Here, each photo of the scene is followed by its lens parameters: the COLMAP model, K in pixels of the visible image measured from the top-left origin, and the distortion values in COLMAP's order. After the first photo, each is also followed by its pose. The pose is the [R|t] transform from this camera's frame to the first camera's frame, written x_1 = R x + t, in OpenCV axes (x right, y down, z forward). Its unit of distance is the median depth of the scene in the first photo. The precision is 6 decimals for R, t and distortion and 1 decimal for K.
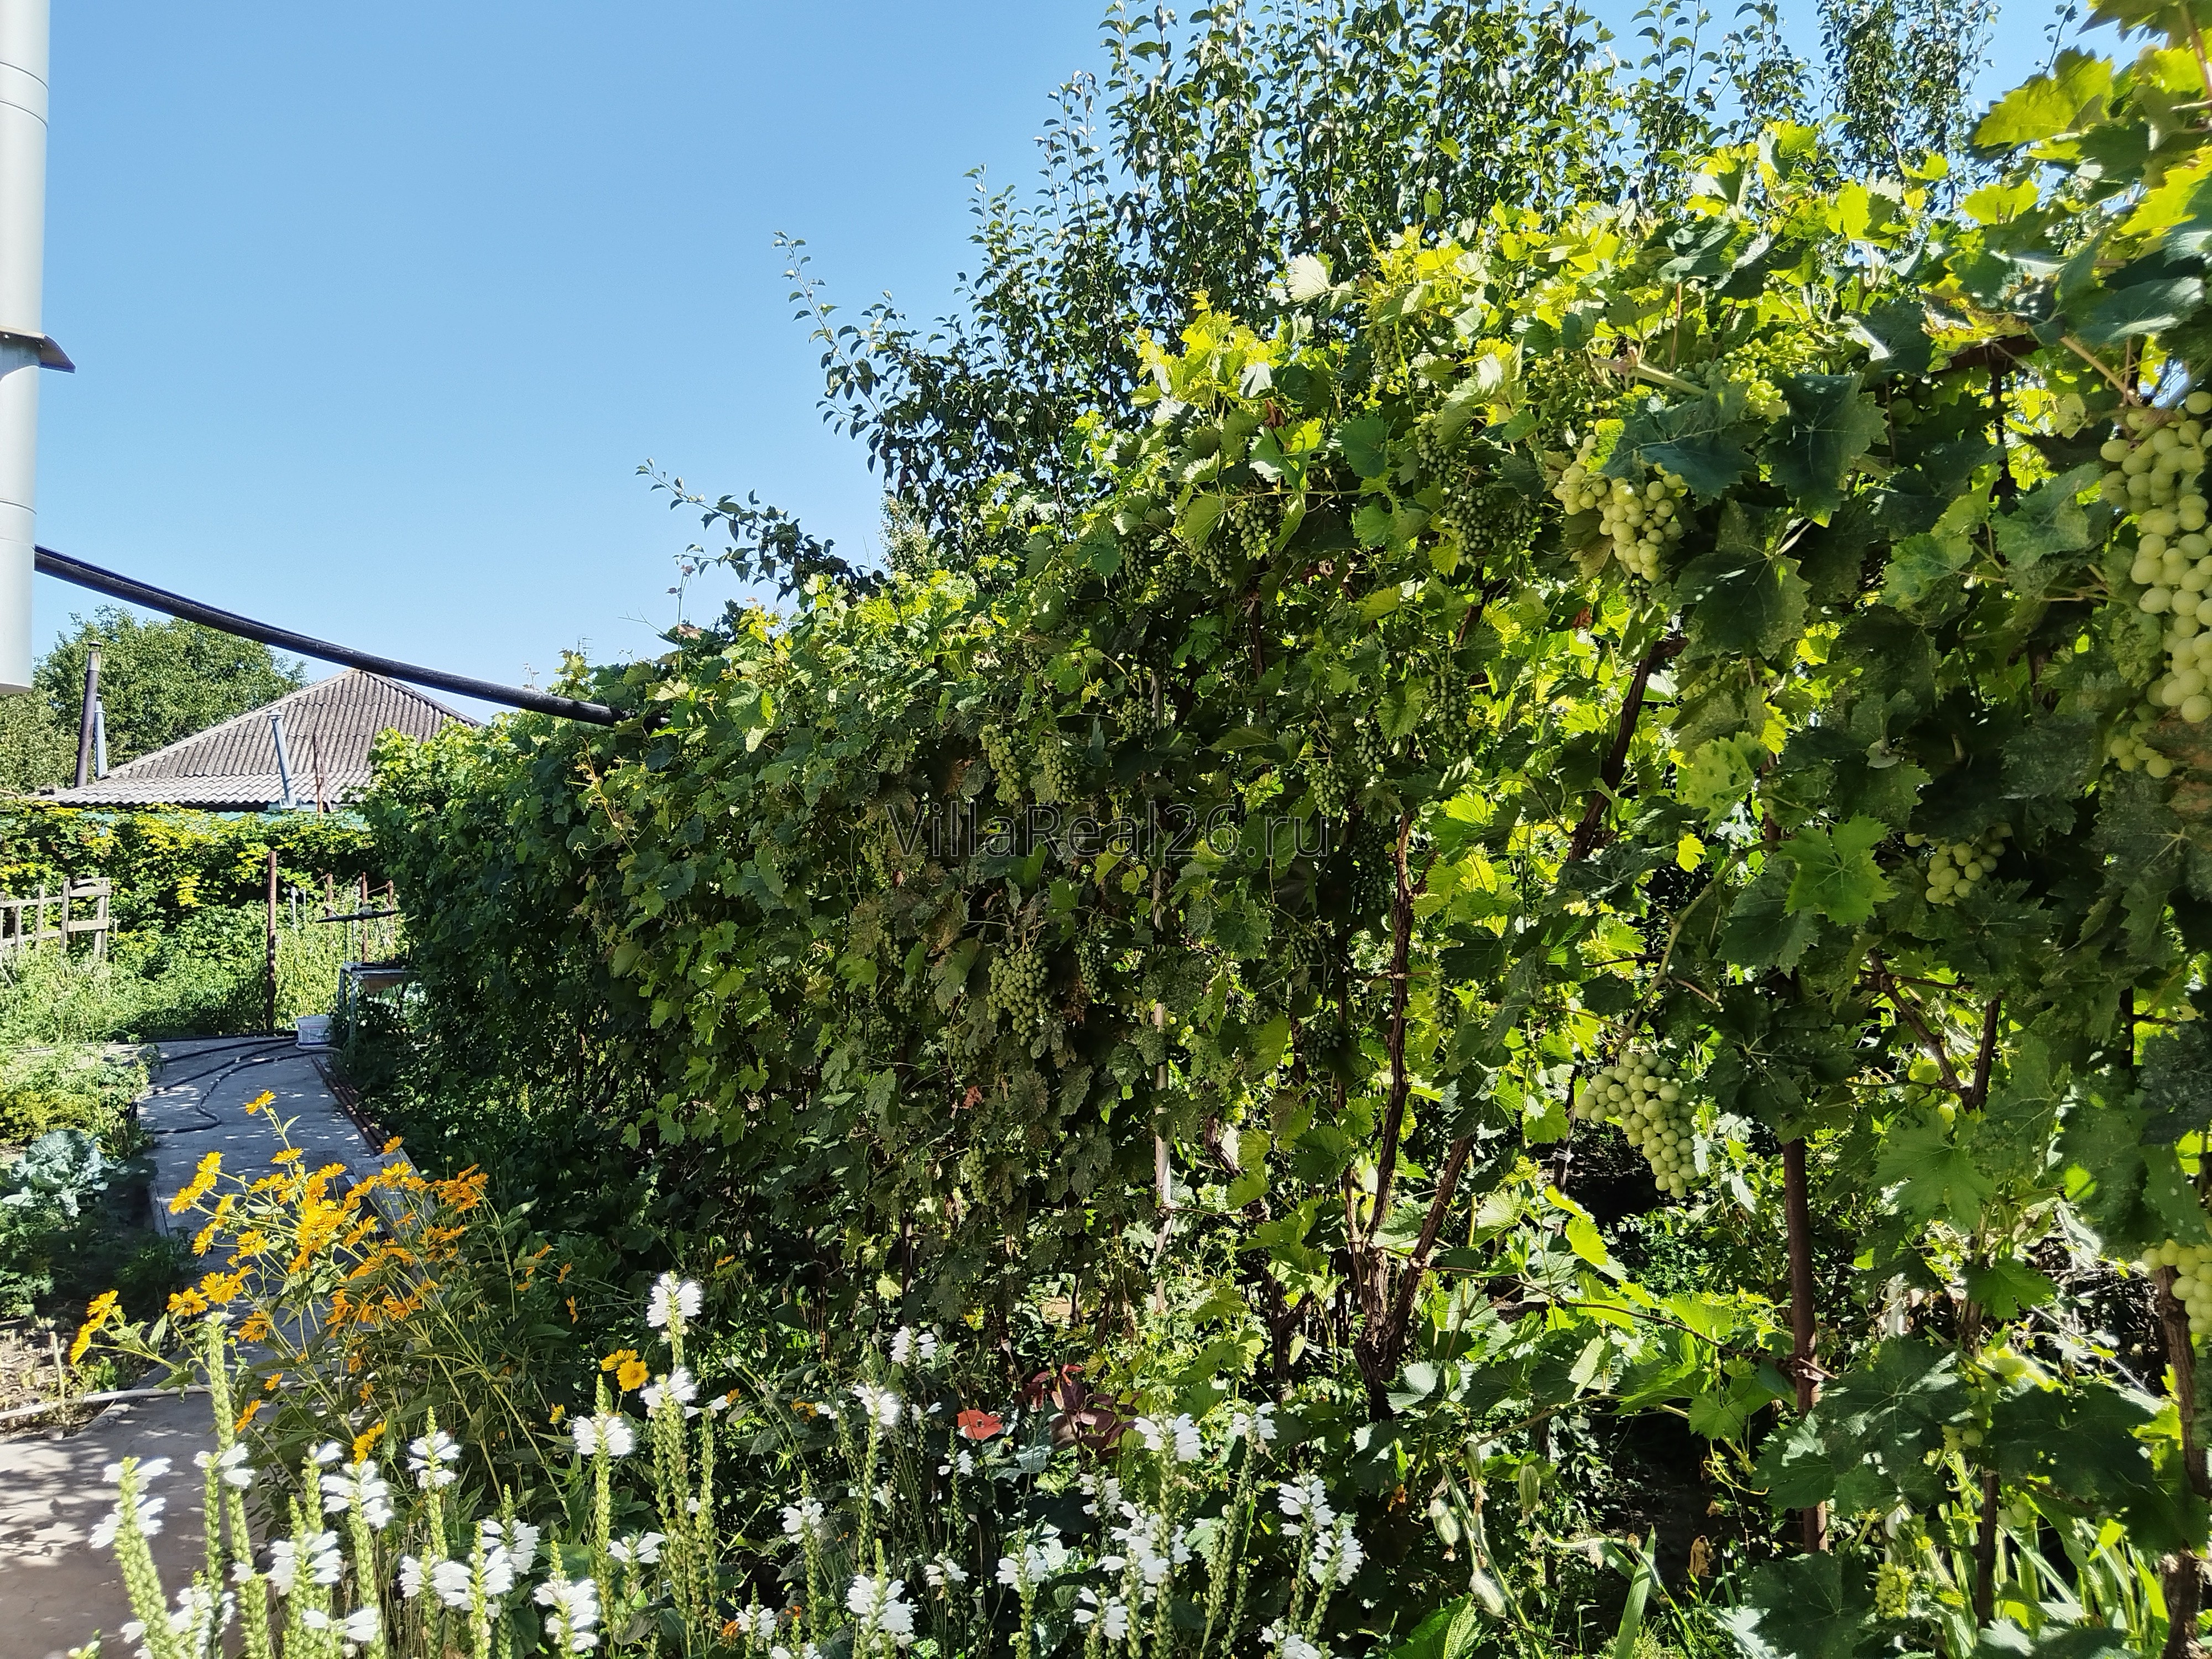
lens RADIAL K [[1738.0, 0, 1106.0], [0, 1738.0, 829.5], [0, 0, 1]] dist [-0.008251, -0.011977]
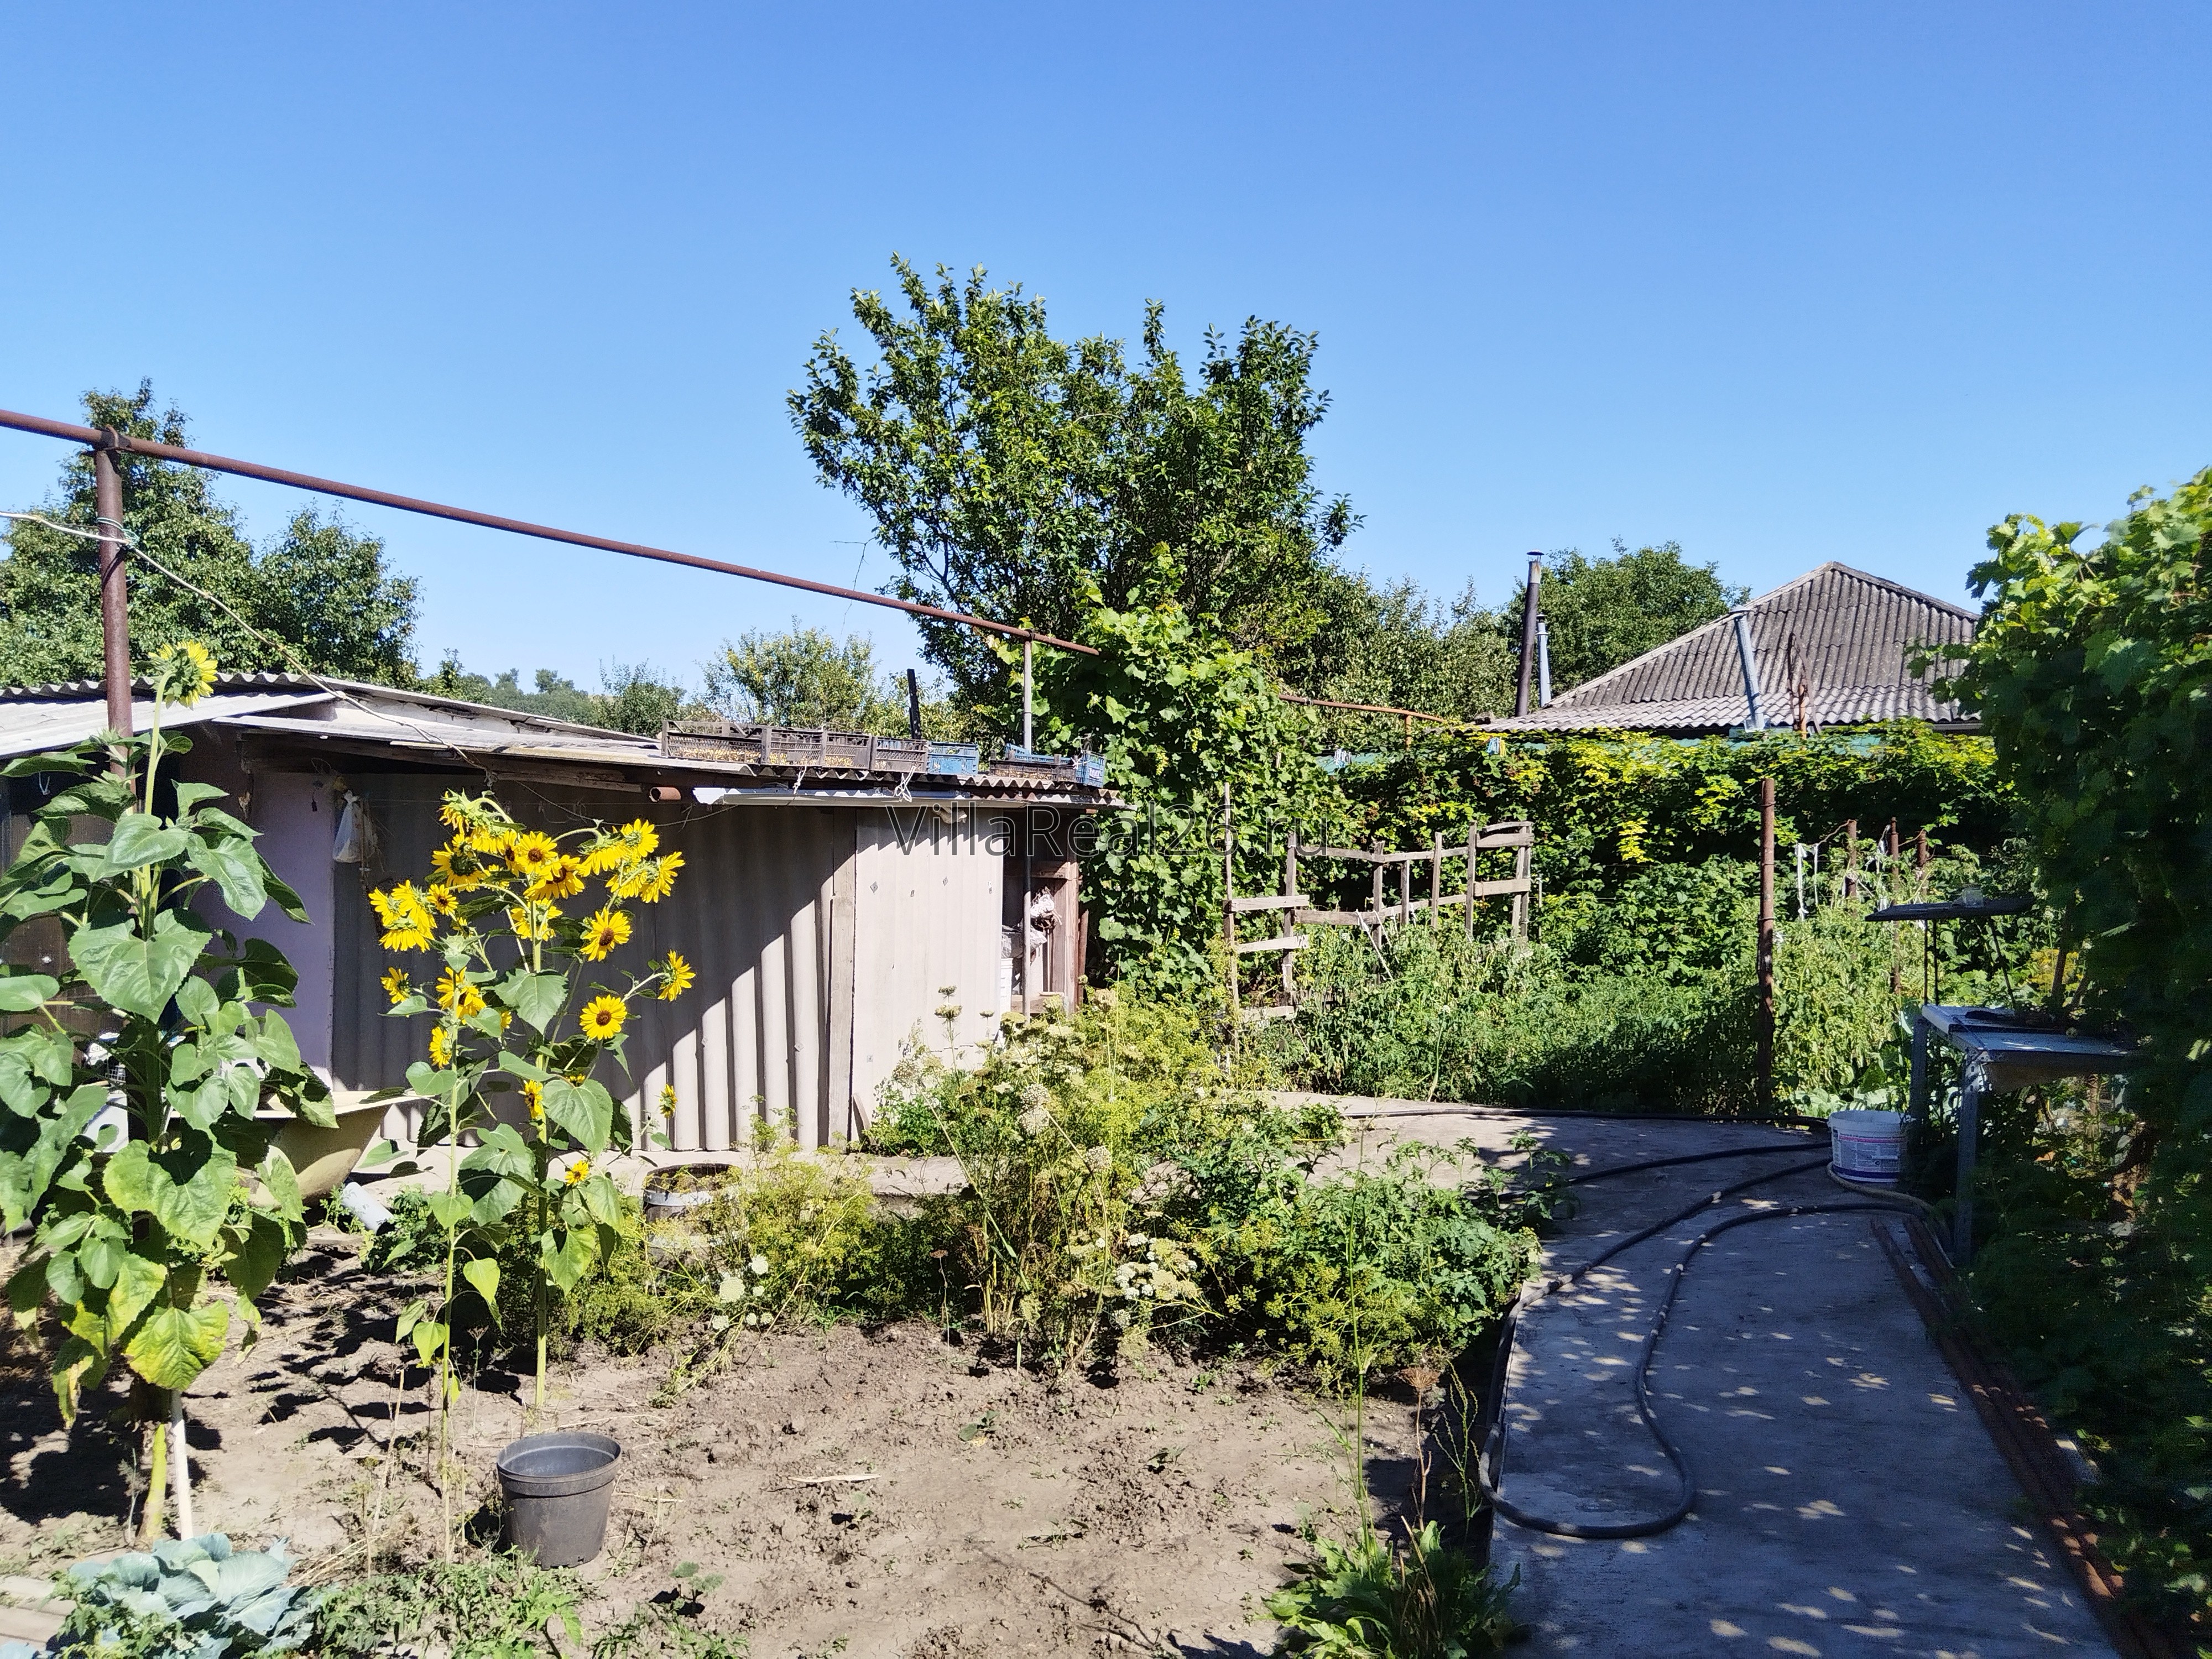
lens RADIAL K [[1738.0, 0, 1106.0], [0, 1738.0, 829.5], [0, 0, 1]] dist [-0.008251, -0.011977]
pose [[0.707935, 0.015035, -0.706117, -0.164357], [0.007837, 0.999545, 0.029141, 0.007439], [0.706234, -0.026163, 0.707495, 0.314539]]
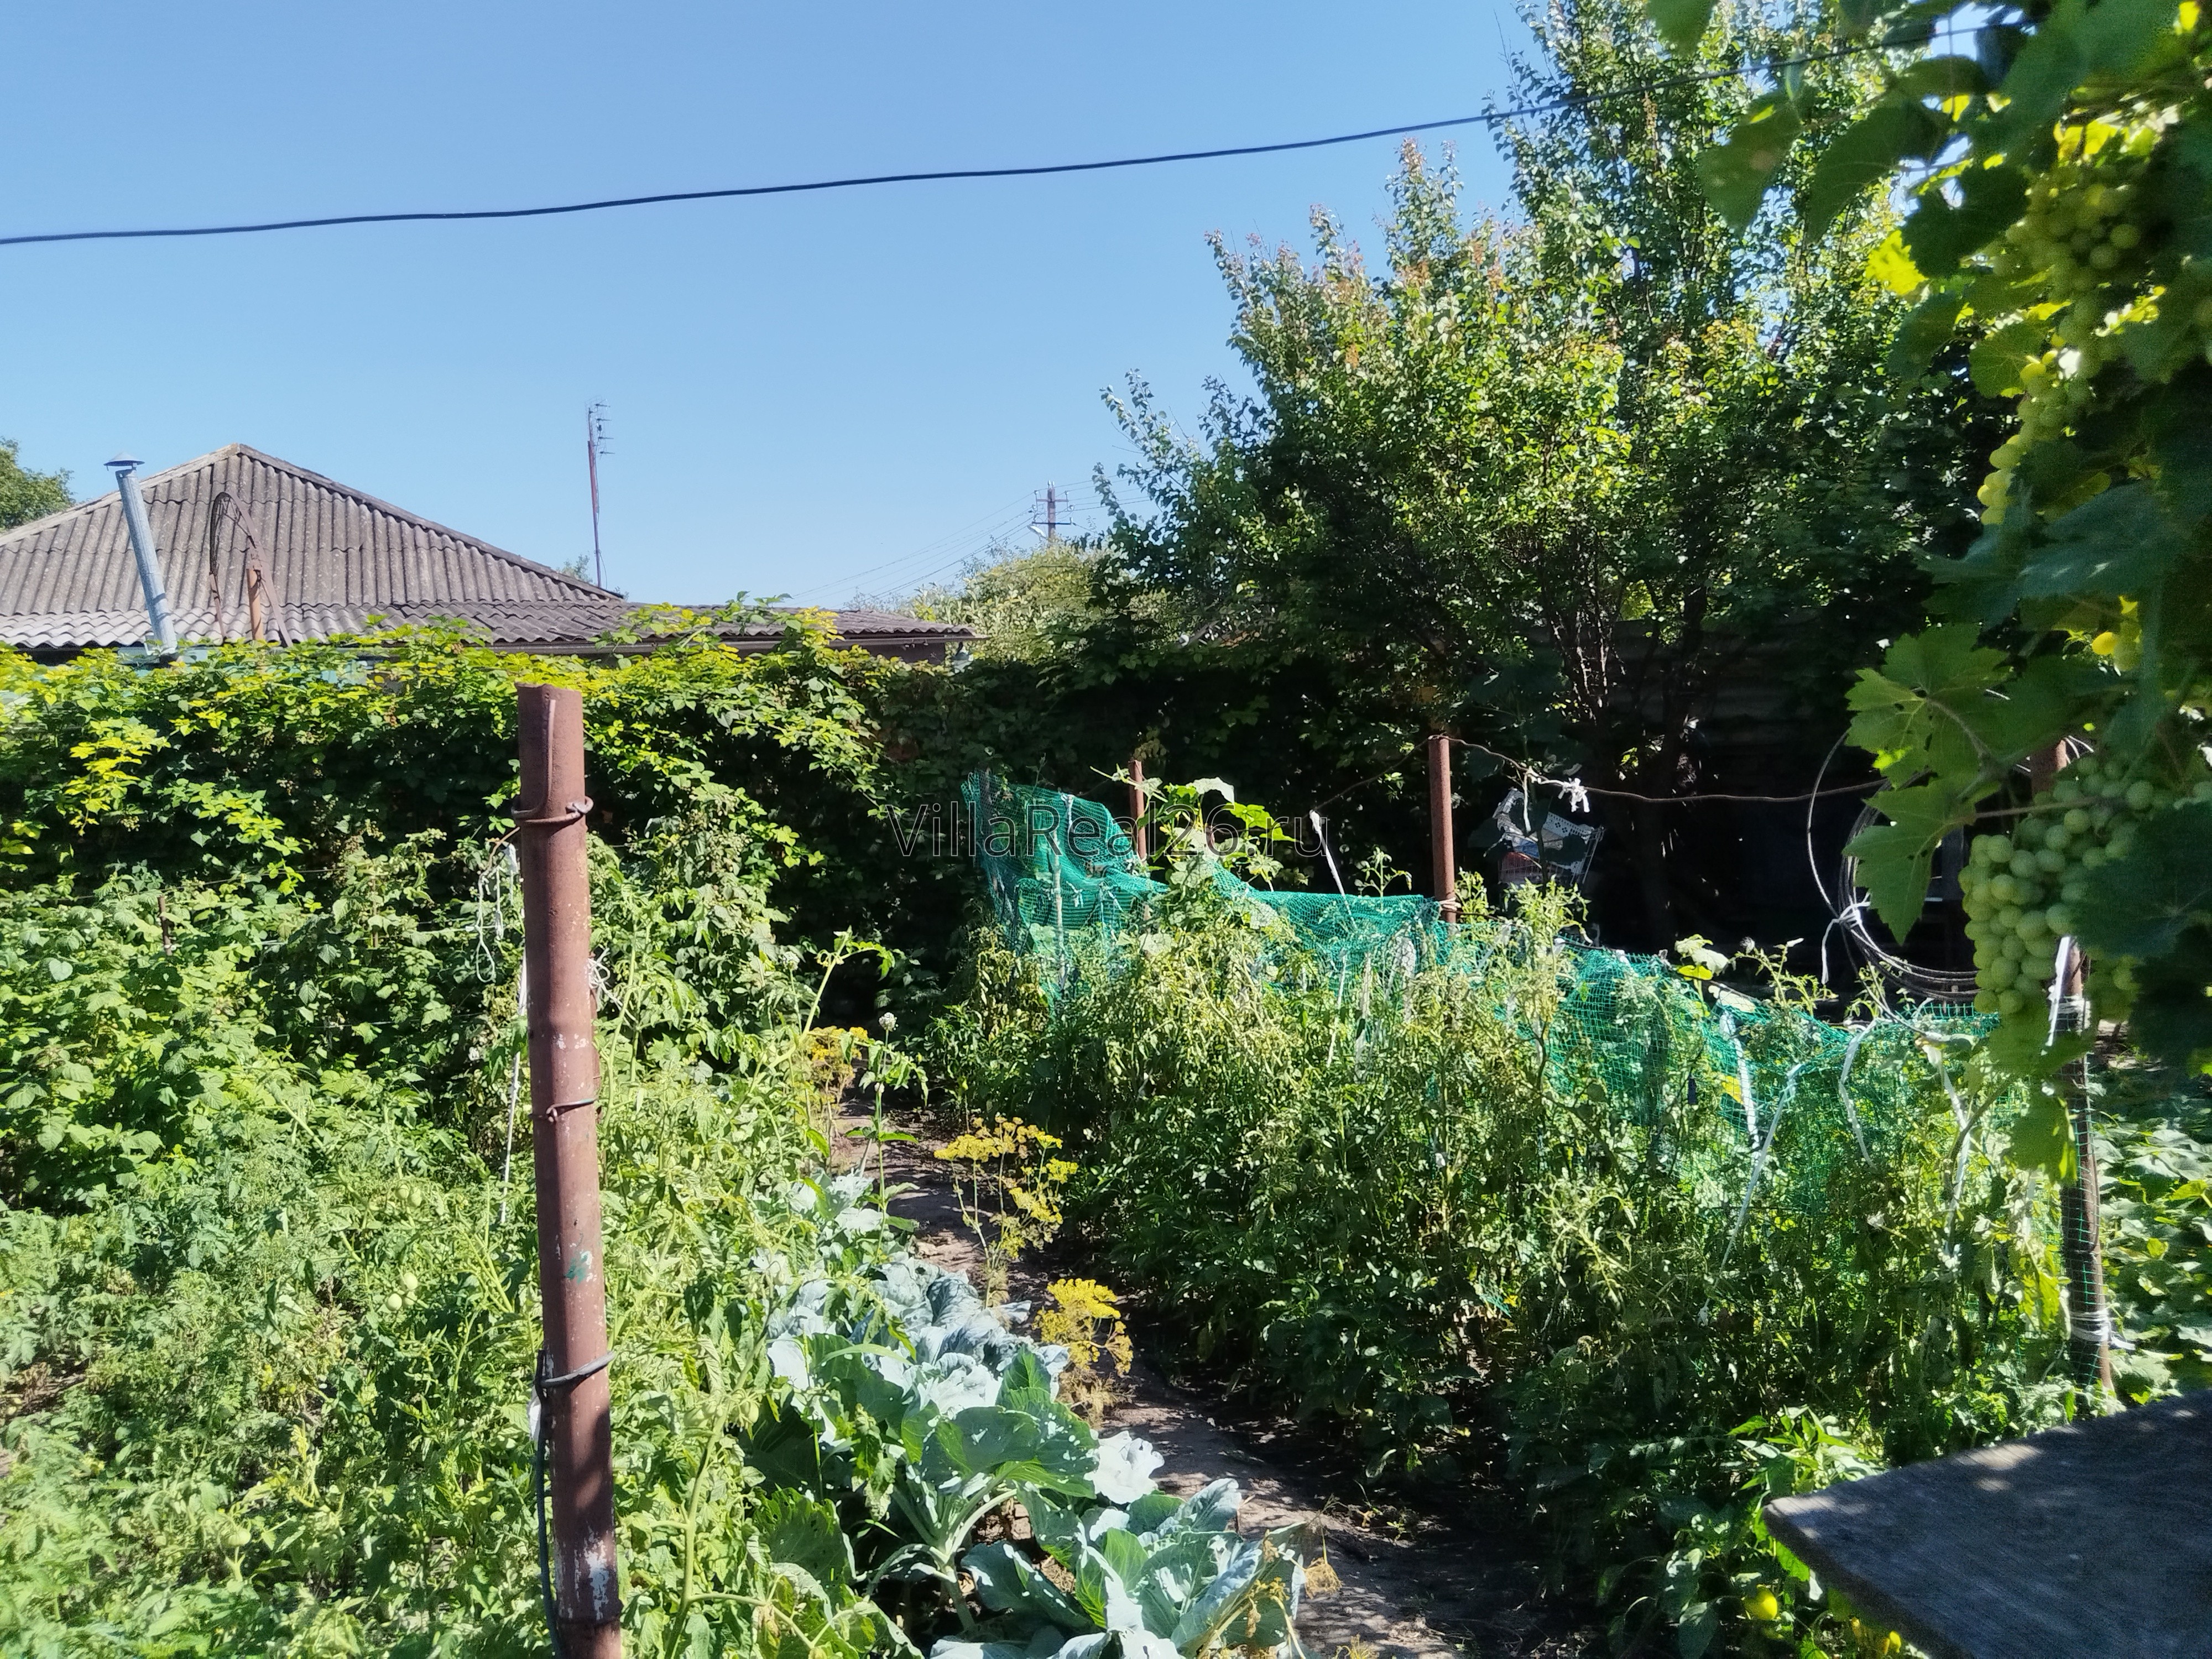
lens RADIAL K [[1738.0, 0, 1106.0], [0, 1738.0, 829.5], [0, 0, 1]] dist [-0.008251, -0.011977]
pose [[0.995631, -0.025572, 0.089802, -0.314332], [0.019497, 0.997503, 0.067886, 0.010832], [-0.091314, -0.065838, 0.993643, 0.609228]]
